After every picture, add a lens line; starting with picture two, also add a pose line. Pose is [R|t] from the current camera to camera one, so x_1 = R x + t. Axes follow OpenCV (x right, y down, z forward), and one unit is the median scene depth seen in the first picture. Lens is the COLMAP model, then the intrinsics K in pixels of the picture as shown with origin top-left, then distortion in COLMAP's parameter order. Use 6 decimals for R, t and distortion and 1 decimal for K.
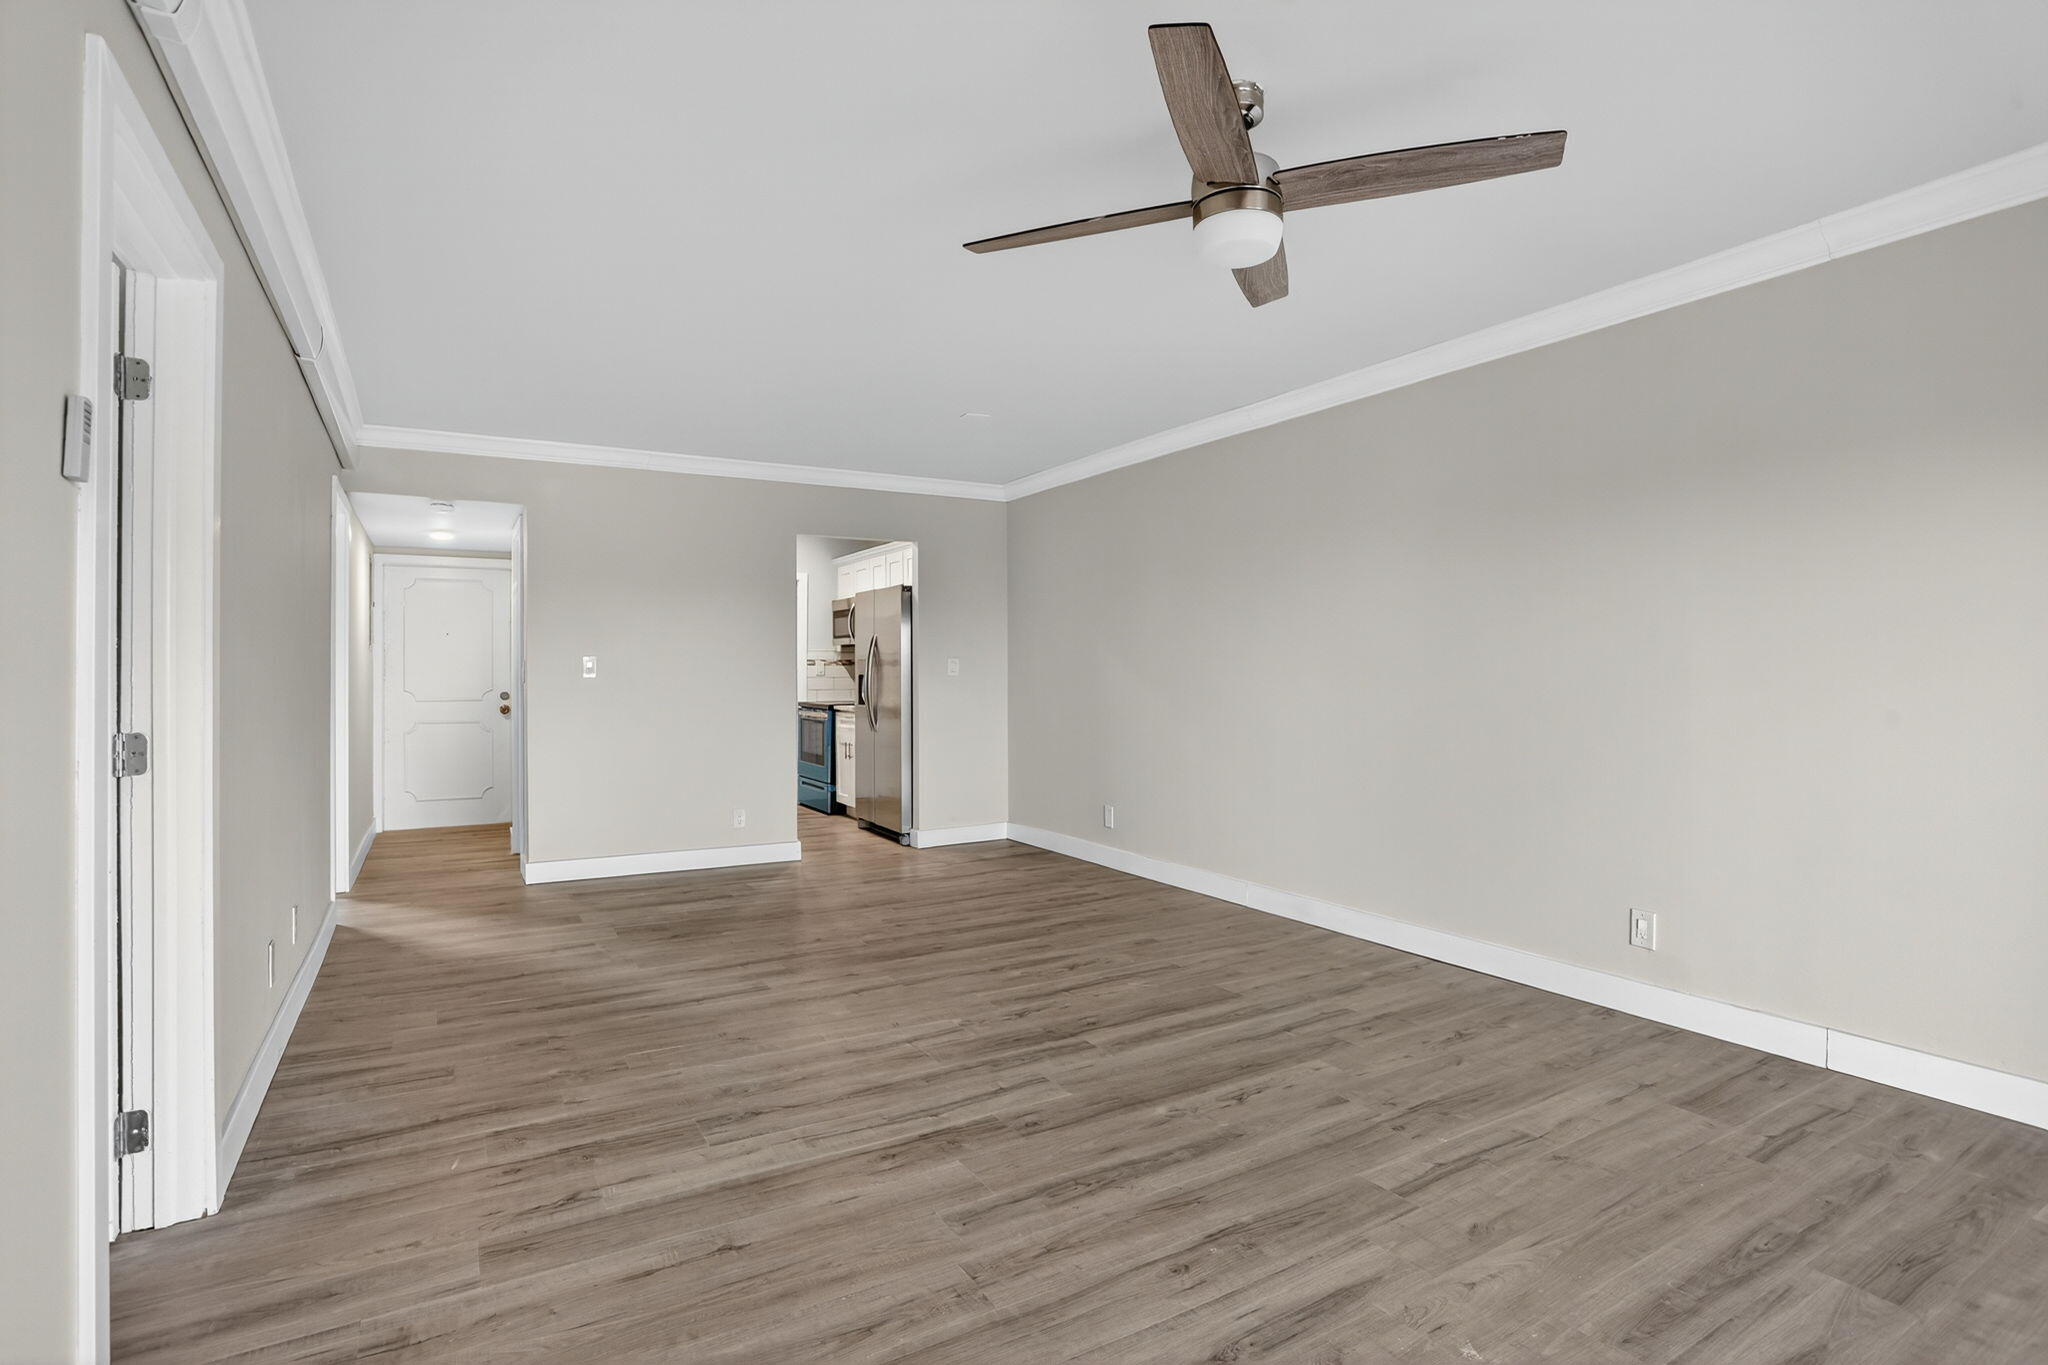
lens RADIAL K [[1007.4, 0, 1028.1], [0, 1007.4, 671.4], [0, 0, 1]] dist [-0.059566, 0.017657]
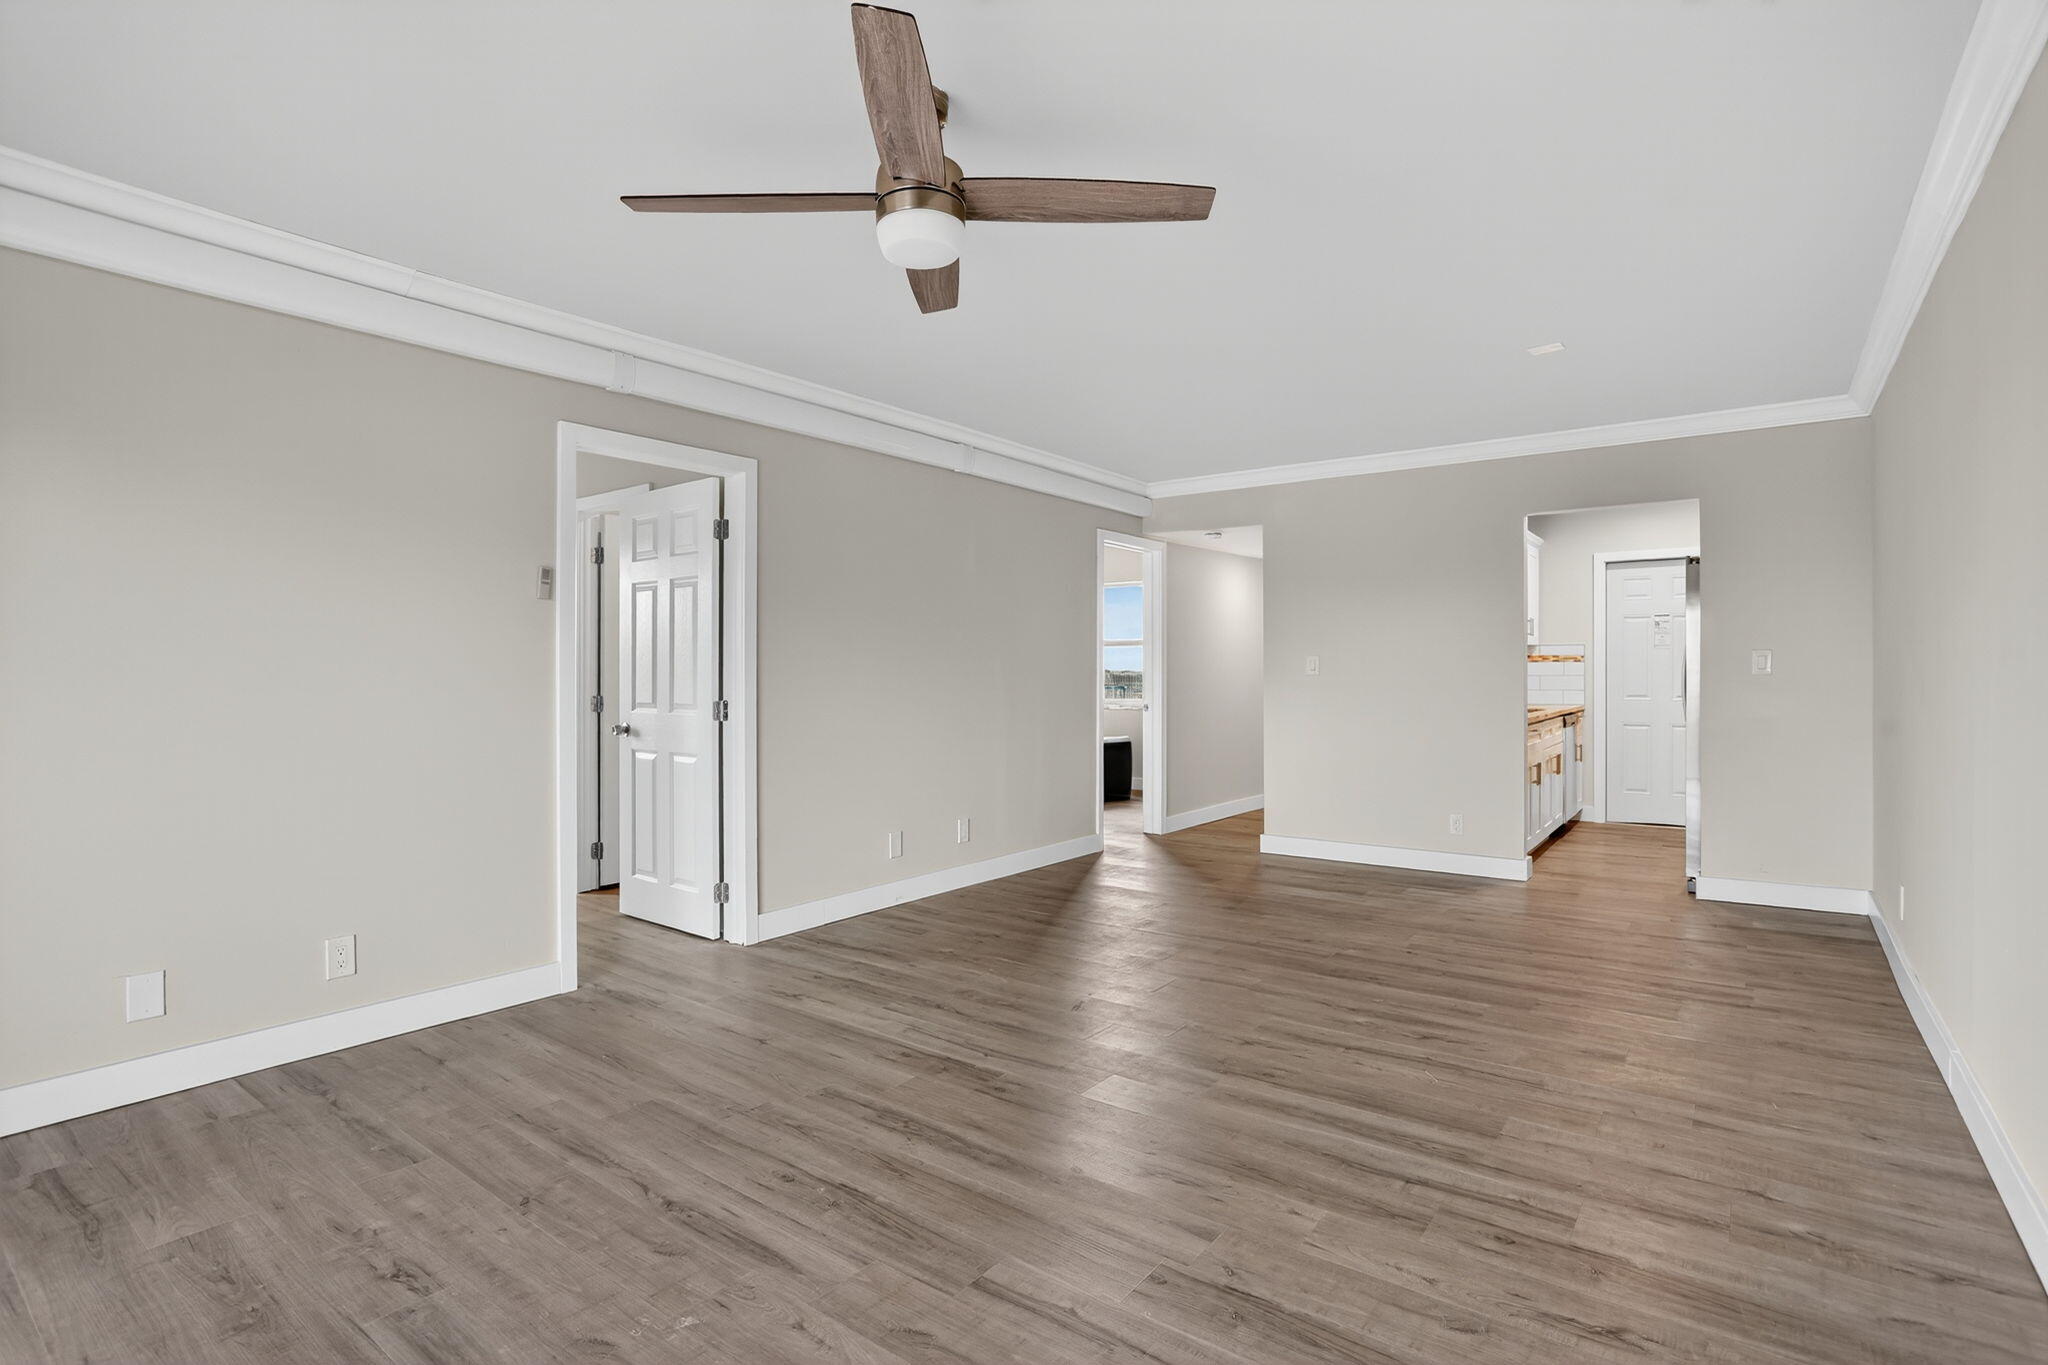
lens RADIAL K [[1007.4, 0, 997.5], [0, 1007.4, 678.9], [0, 0, 1]] dist [-0.059566, 0.017657]
pose [[0.359703, 0.008152, -0.933031, 0.903446], [0.004217, 0.999937, 0.010363, -0.002949], [0.933057, -0.007662, 0.359646, 0.544286]]
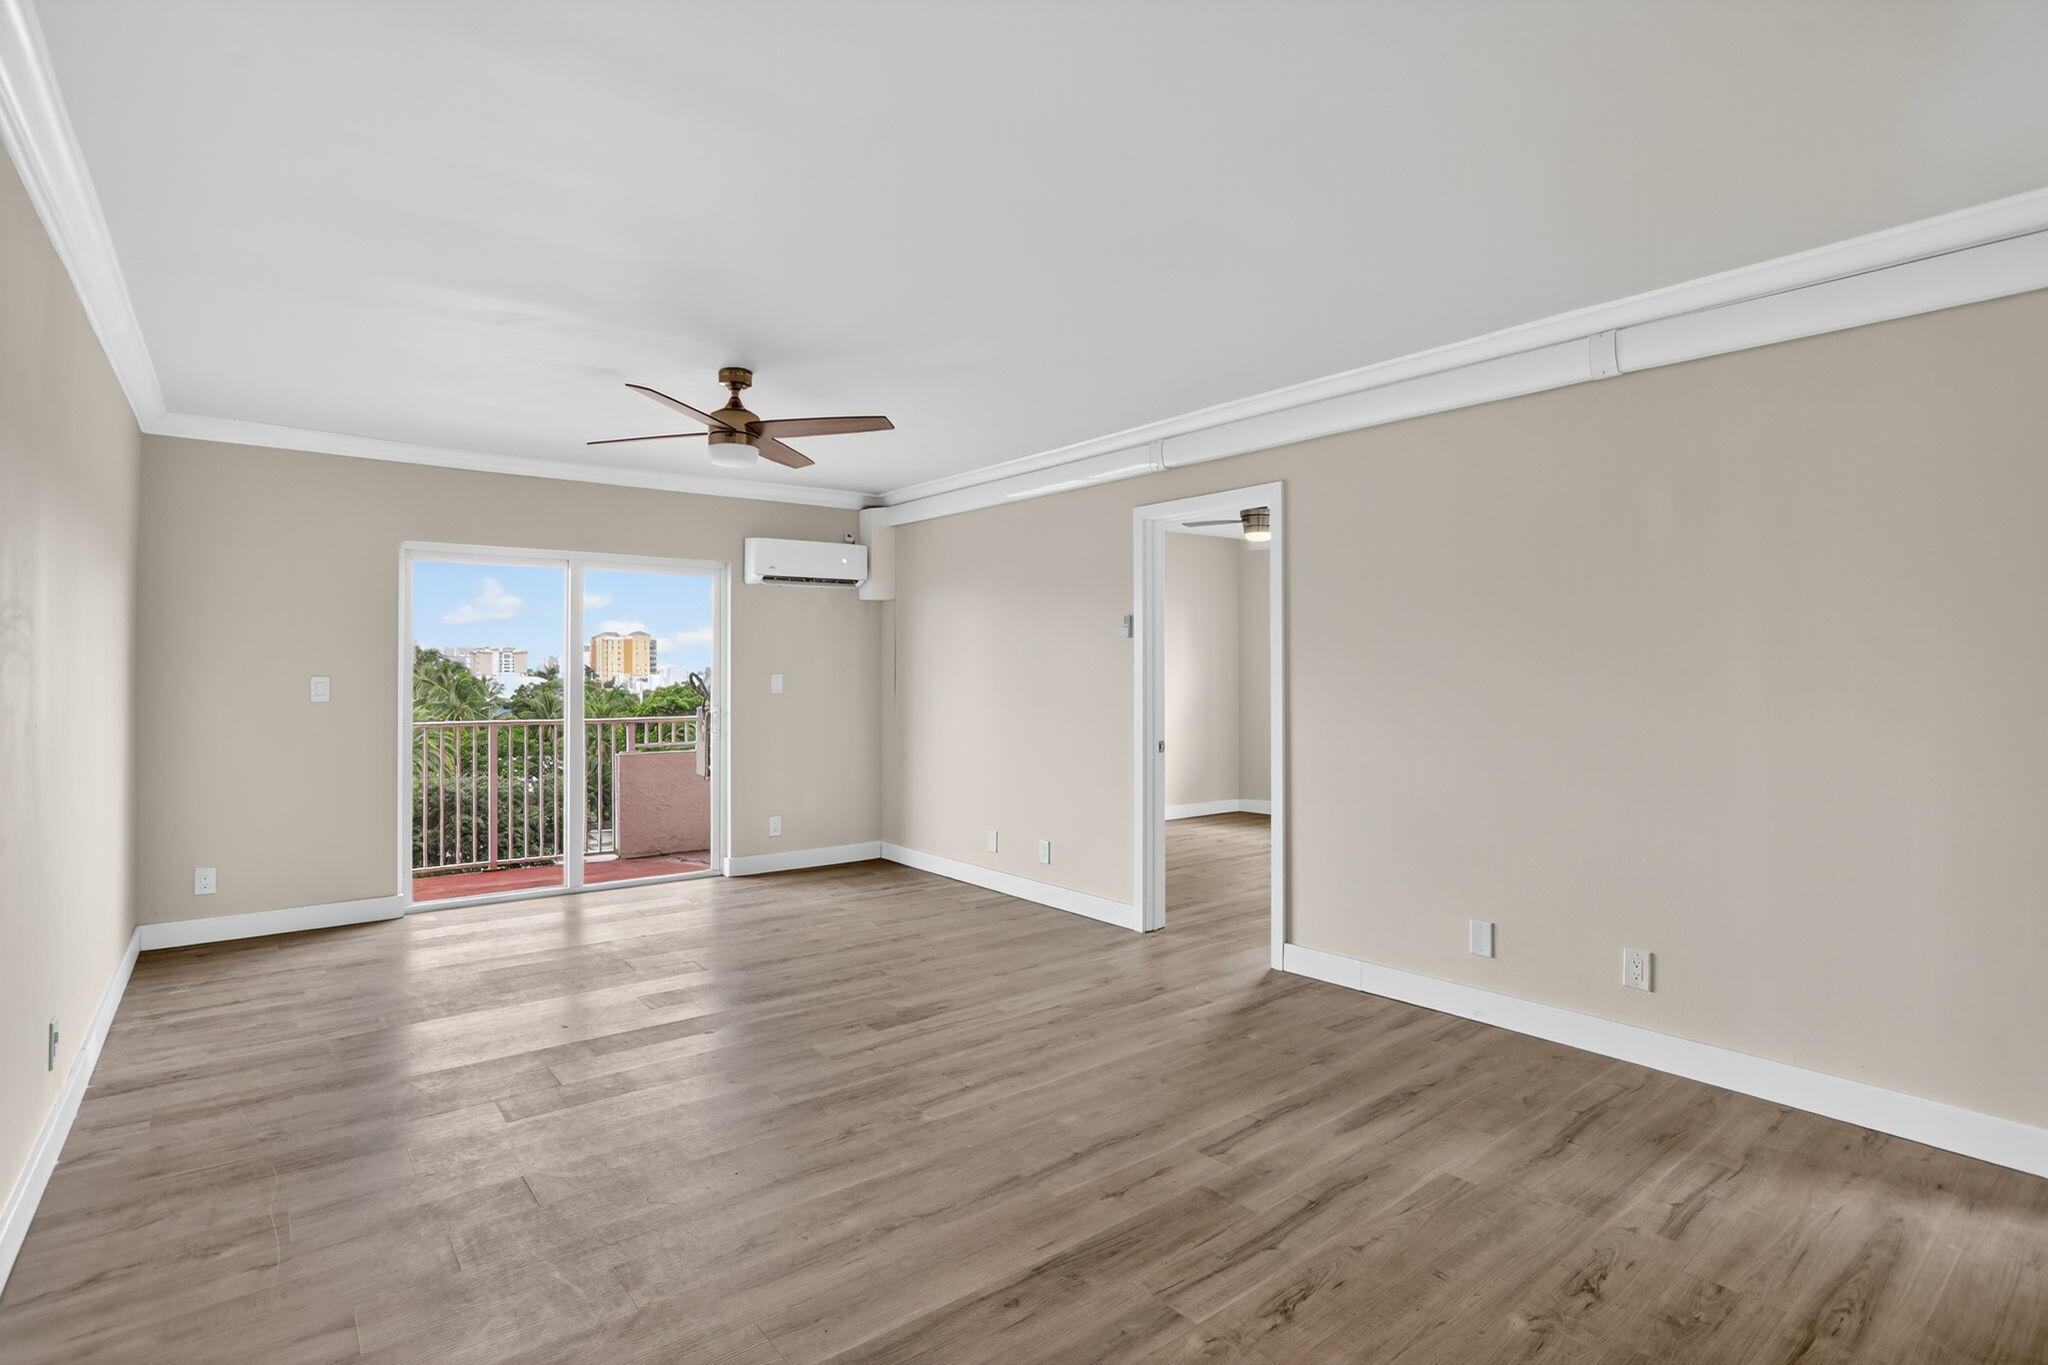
lens RADIAL K [[1007.4, 0, 1024.6], [0, 1007.4, 667.3], [0, 0, 1]] dist [-0.059566, 0.017657]
pose [[-0.991056, 0.006248, -0.133297, -0.051403], [0.006924, 0.999965, -0.004610, -0.035505], [0.133264, -0.005491, -0.991065, 2.157158]]
